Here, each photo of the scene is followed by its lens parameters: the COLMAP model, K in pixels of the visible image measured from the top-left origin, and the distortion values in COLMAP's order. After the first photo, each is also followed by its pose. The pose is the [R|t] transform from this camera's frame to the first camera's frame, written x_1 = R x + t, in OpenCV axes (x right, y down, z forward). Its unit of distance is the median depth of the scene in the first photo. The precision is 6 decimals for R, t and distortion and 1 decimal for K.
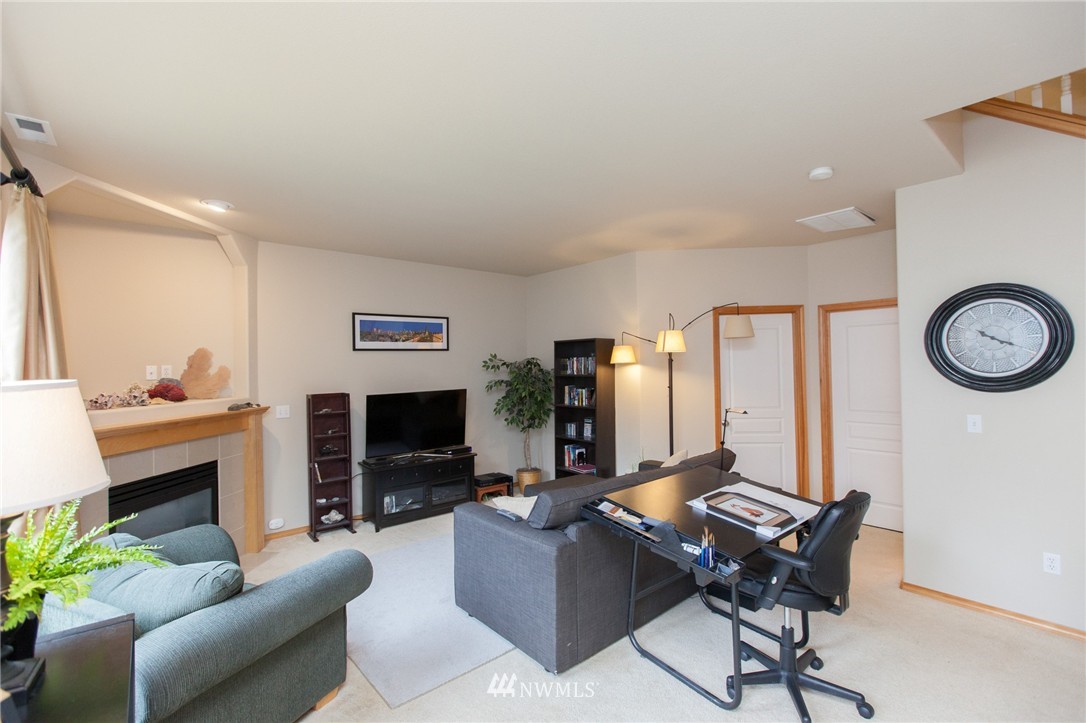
lens RADIAL K [[479.0, 0, 540.5], [0, 479.0, 361.5], [0, 0, 1]] dist [0.002003, -0.000073]
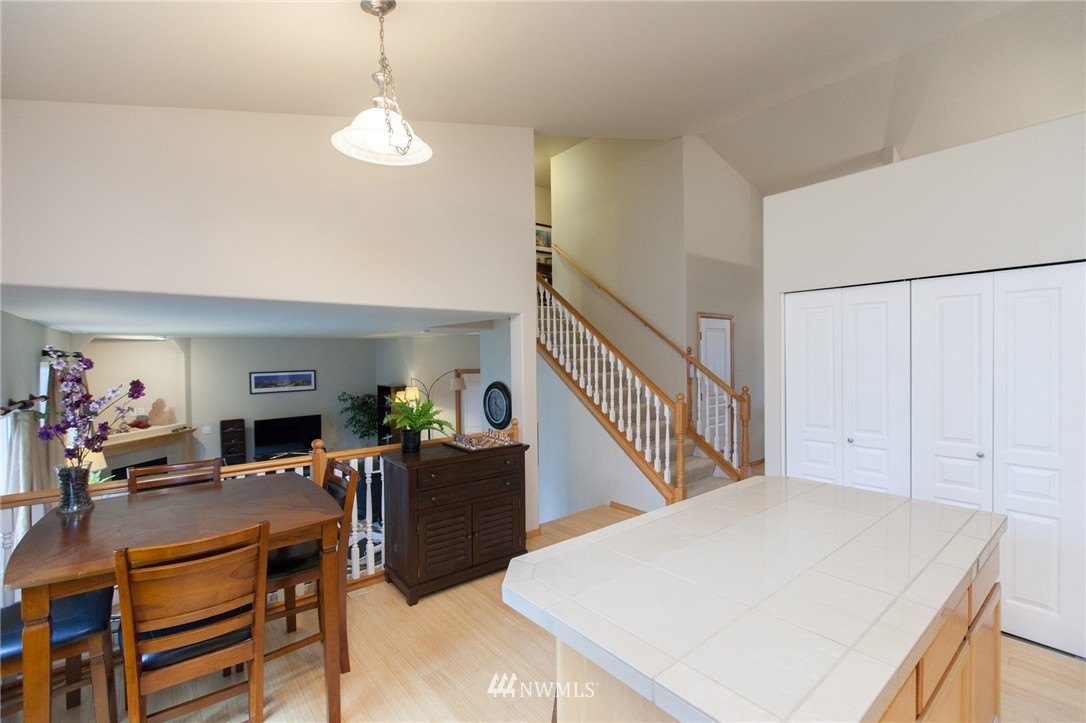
lens RADIAL K [[479.0, 0, 540.5], [0, 479.0, 361.5], [0, 0, 1]] dist [0.002003, -0.000073]
pose [[0.999799, 0.002167, -0.019920, 0.762433], [-0.001741, 0.999769, 0.021399, -0.196069], [0.019962, -0.021360, 0.999573, -0.789271]]
